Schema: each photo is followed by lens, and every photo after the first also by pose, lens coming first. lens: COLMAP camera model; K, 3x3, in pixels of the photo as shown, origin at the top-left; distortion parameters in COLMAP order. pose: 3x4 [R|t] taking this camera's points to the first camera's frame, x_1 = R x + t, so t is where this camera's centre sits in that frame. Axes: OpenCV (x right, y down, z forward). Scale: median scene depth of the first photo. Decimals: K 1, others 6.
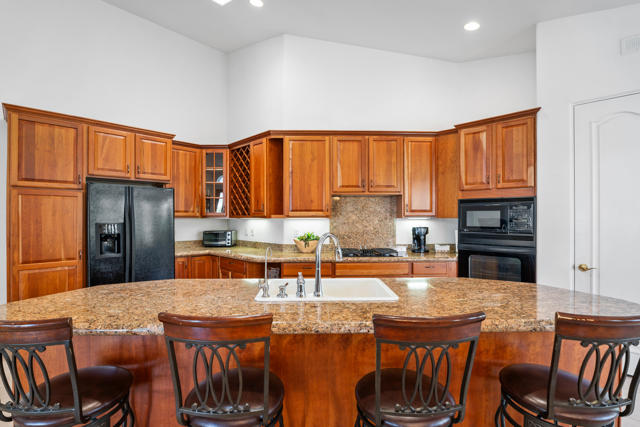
lens RADIAL K [[288.7, 0, 322.6], [0, 288.7, 216.3], [0, 0, 1]] dist [-0.005895, 0.002967]
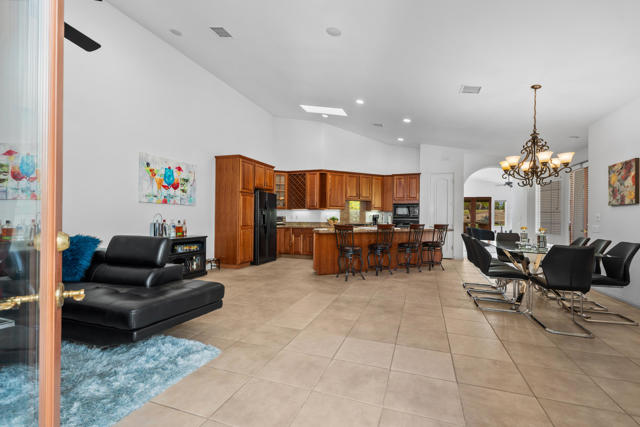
lens RADIAL K [[288.7, 0, 319.2], [0, 288.7, 218.3], [0, 0, 1]] dist [-0.005895, 0.002967]
pose [[0.915564, 0.010219, 0.402042, -1.079598], [-0.011931, 0.999927, 0.001754, 0.070653], [-0.401995, -0.006402, 0.915620, -1.009235]]
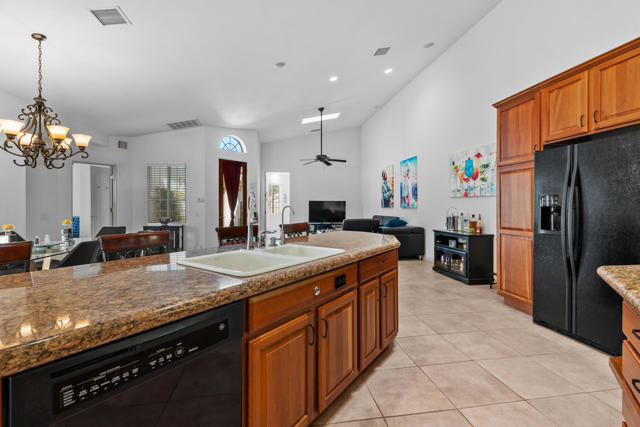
lens RADIAL K [[288.7, 0, 319.5], [0, 288.7, 207.1], [0, 0, 1]] dist [-0.005895, 0.002967]
pose [[-0.600654, 0.004217, -0.799498, 0.317696], [0.000159, 0.999987, 0.005155, 0.052001], [0.799509, 0.002970, -0.600646, 0.851971]]
